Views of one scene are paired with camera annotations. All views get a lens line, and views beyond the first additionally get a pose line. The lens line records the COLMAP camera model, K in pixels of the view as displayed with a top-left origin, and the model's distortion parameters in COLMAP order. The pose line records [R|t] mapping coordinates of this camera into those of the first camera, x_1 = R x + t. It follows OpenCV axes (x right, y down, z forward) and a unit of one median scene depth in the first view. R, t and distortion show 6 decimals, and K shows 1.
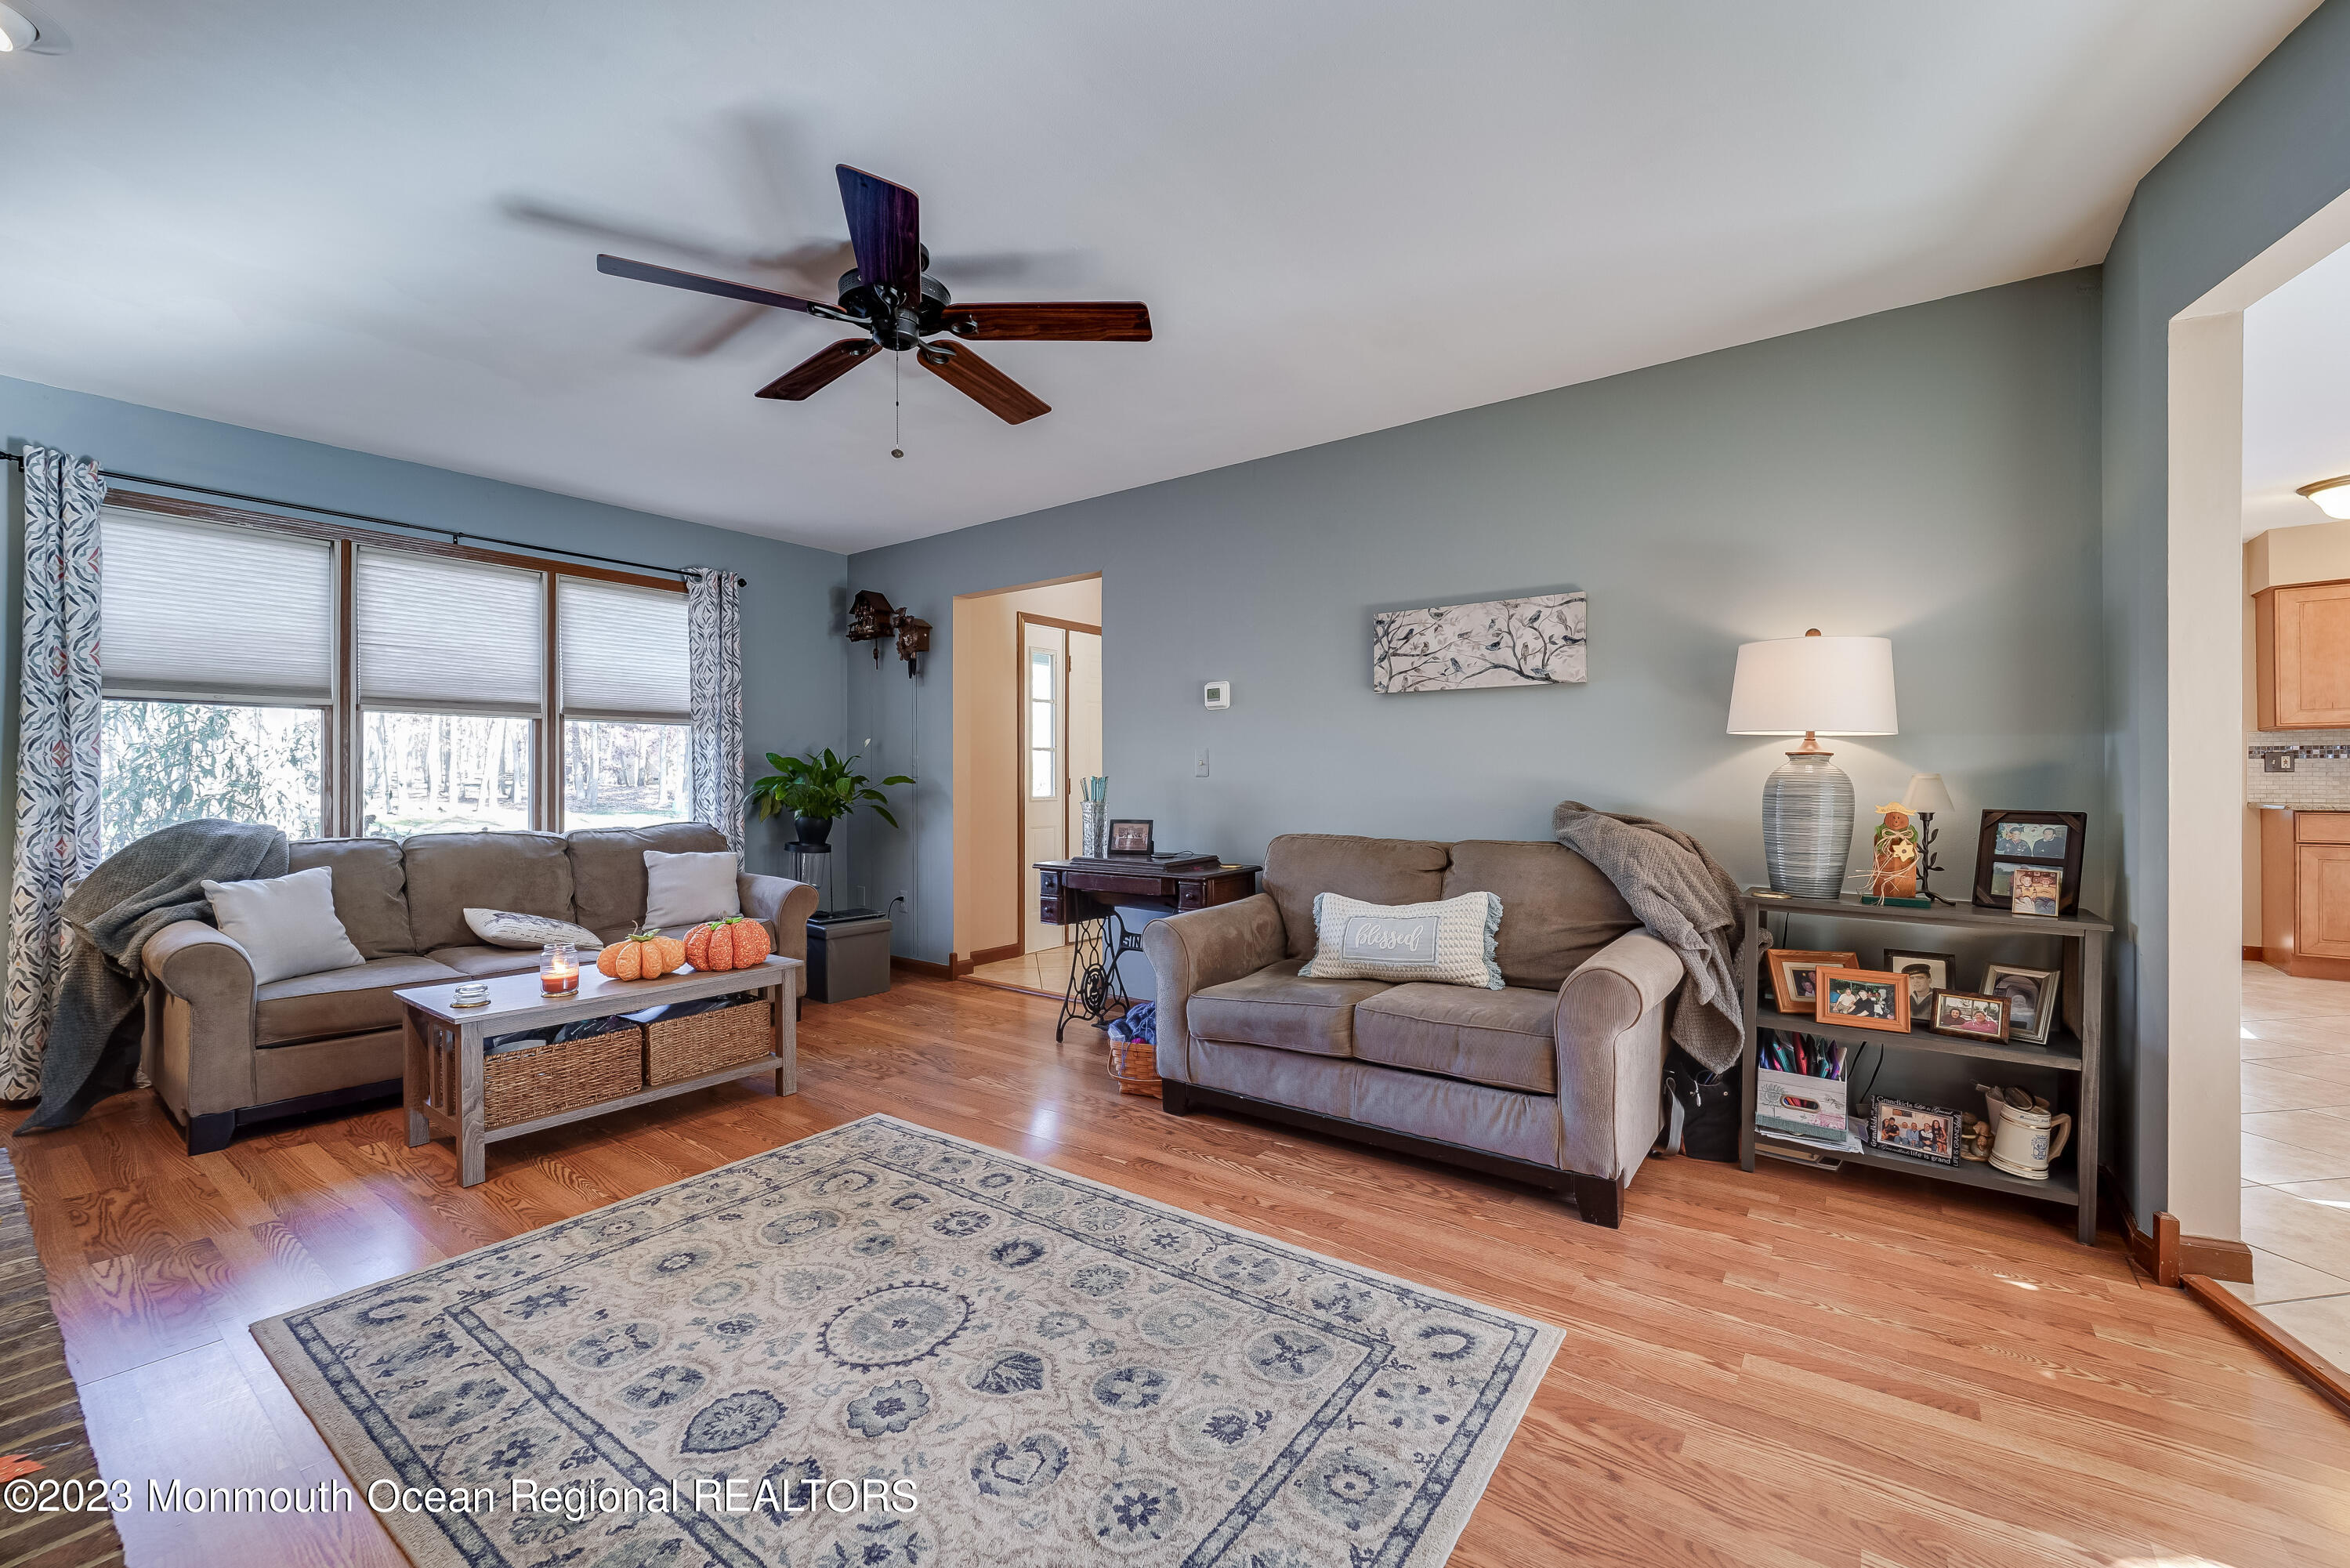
lens RADIAL K [[942.4, 0, 1173.0], [0, 942.4, 779.5], [0, 0, 1]] dist [-0.002836, -0.002902]
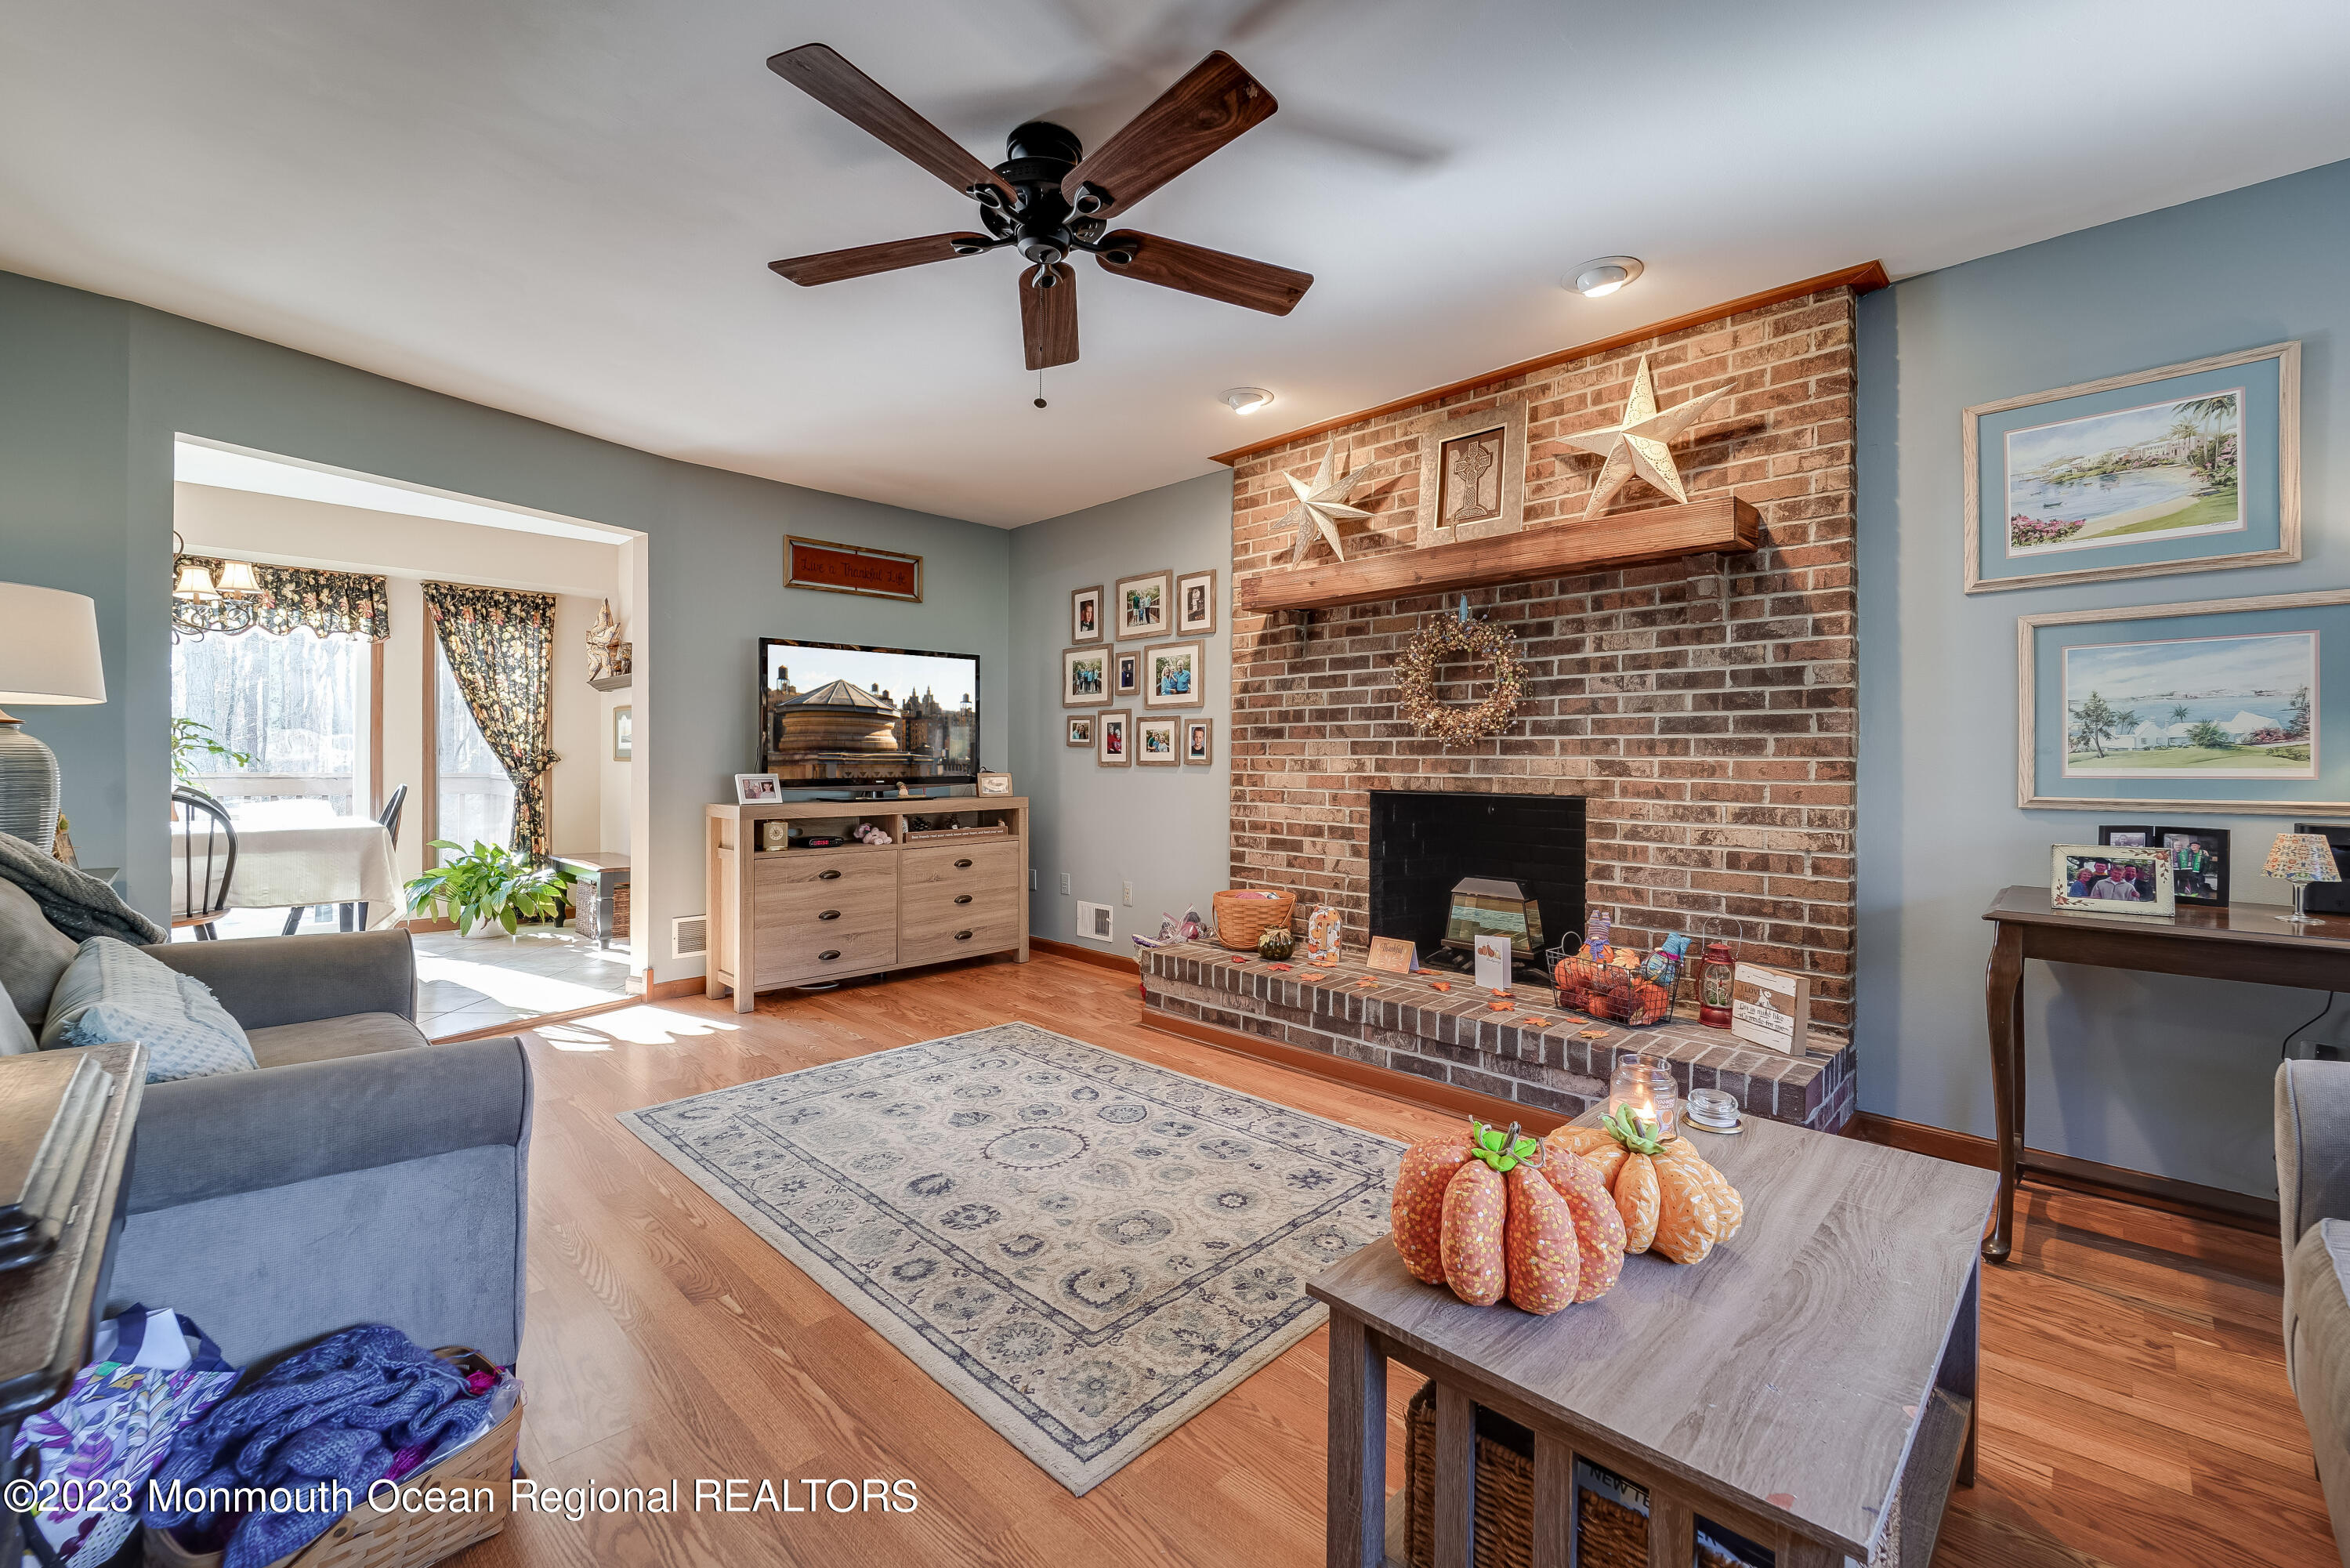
lens RADIAL K [[972.3, 0, 1166.4], [0, 972.3, 760.9], [0, 0, 1]] dist [-0.002226, -0.000244]
pose [[-0.989079, -0.003961, 0.147332, -0.479789], [-0.004547, 0.999983, -0.003641, 0.006184], [-0.147315, -0.004271, -0.989080, 1.658157]]
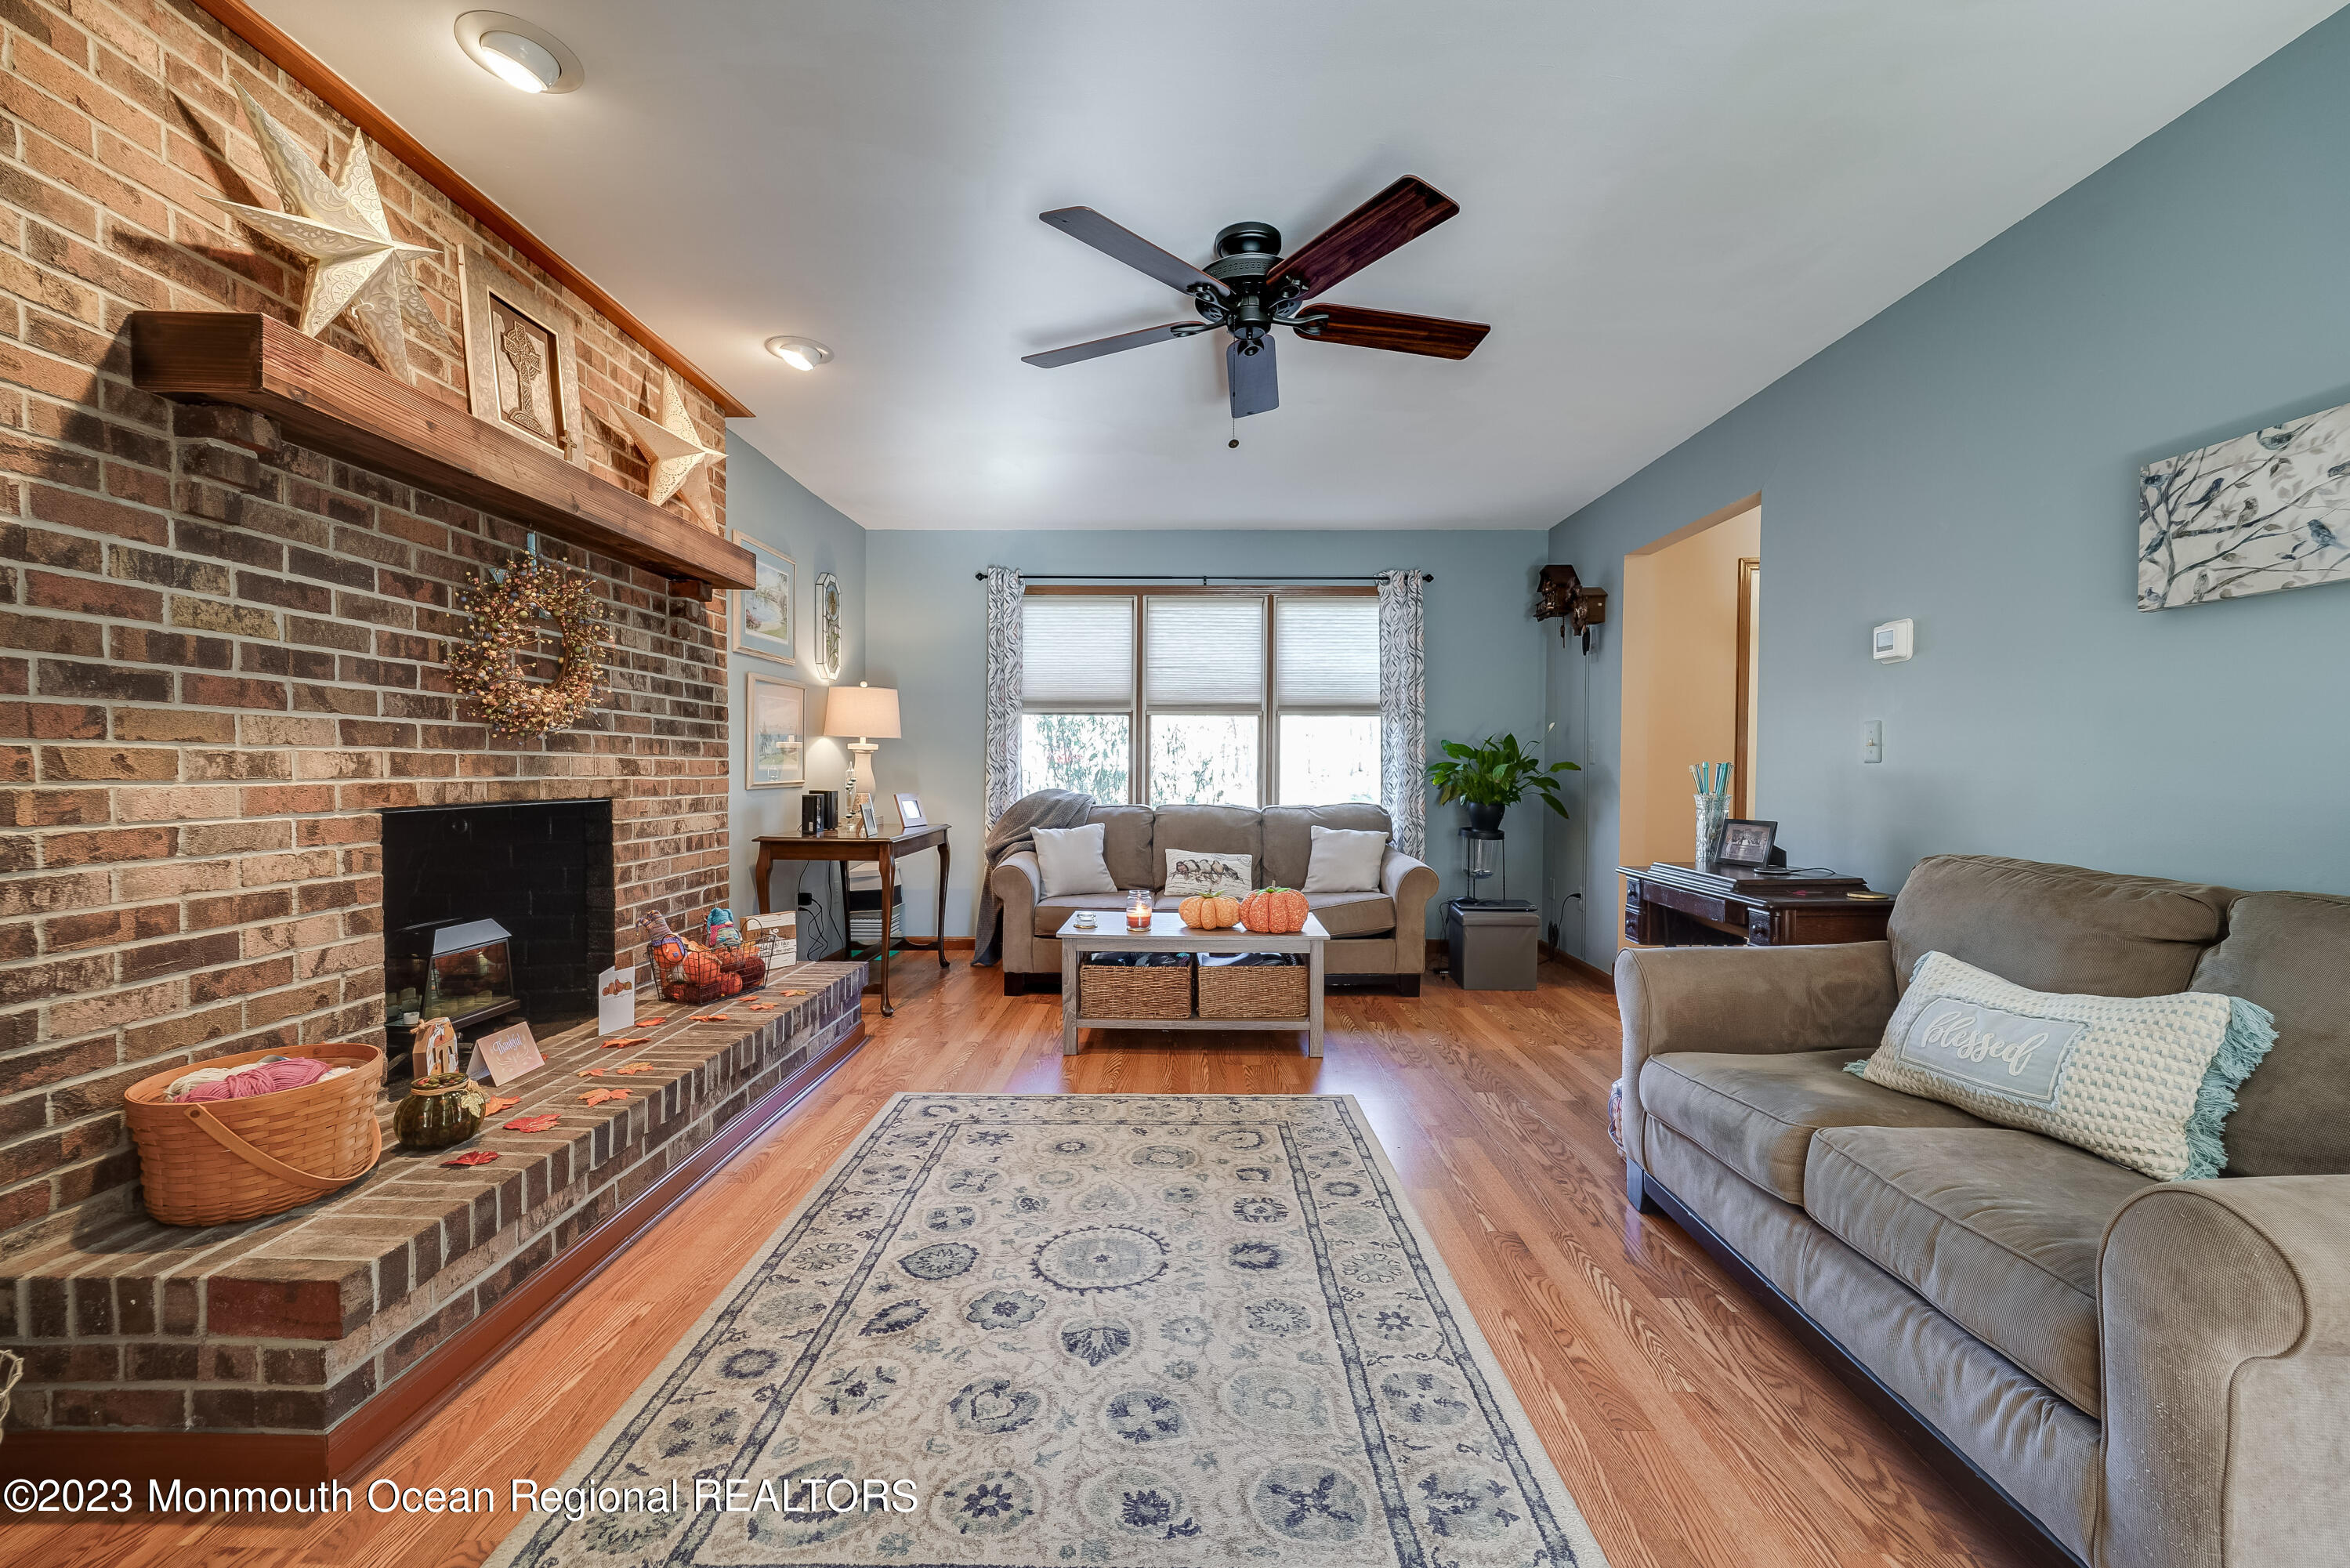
lens RADIAL K [[937.9, 0, 1187.0], [0, 937.9, 787.9], [0, 0, 1]] dist [-0.001191, -0.000810]
pose [[0.592679, 0.023131, -0.805107, 0.437720], [-0.005724, 0.999683, 0.024507, 0.002108], [0.805419, -0.009916, 0.592624, 0.302368]]
